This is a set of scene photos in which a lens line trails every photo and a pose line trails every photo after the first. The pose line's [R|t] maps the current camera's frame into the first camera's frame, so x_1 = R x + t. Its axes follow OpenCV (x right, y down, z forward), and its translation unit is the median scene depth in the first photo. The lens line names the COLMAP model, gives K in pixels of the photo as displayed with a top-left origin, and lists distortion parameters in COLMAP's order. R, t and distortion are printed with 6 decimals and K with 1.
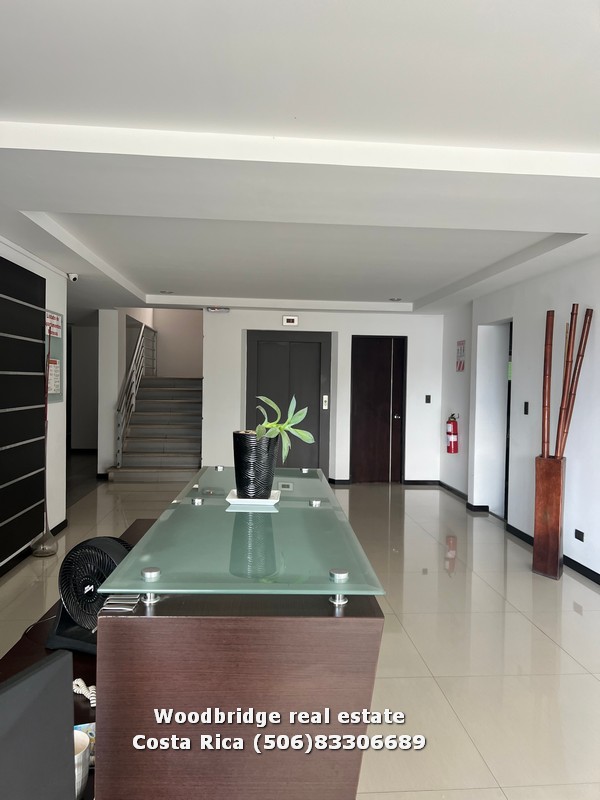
lens RADIAL K [[606.2, 0, 298.5], [0, 606.2, 400.0], [0, 0, 1]] dist [0.000201, -0.000369]
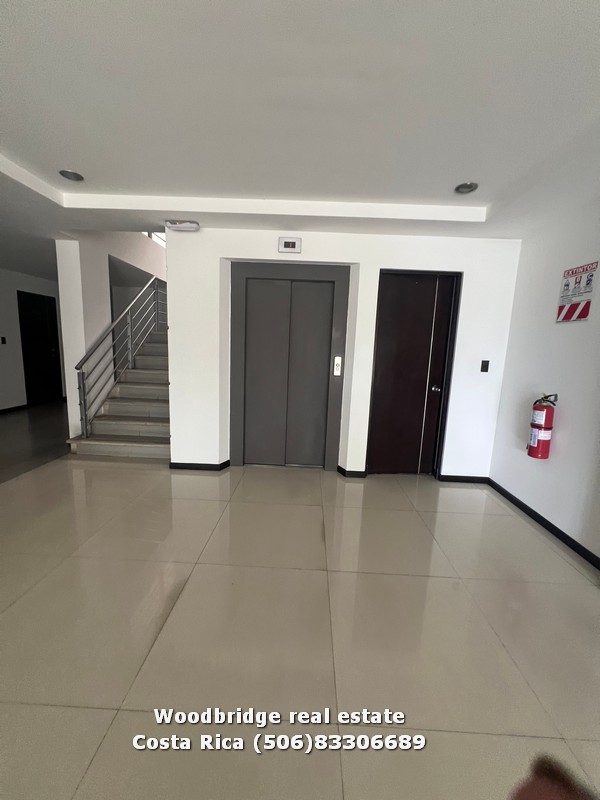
lens RADIAL K [[322.7, 0, 302.4], [0, 322.7, 401.4], [0, 0, 1]] dist [-0.001737, 0.000021]
pose [[0.994743, 0.039804, -0.094354, 0.040931], [-0.026225, 0.989659, 0.141023, -0.008028], [0.098991, -0.137807, 0.985500, 0.609371]]
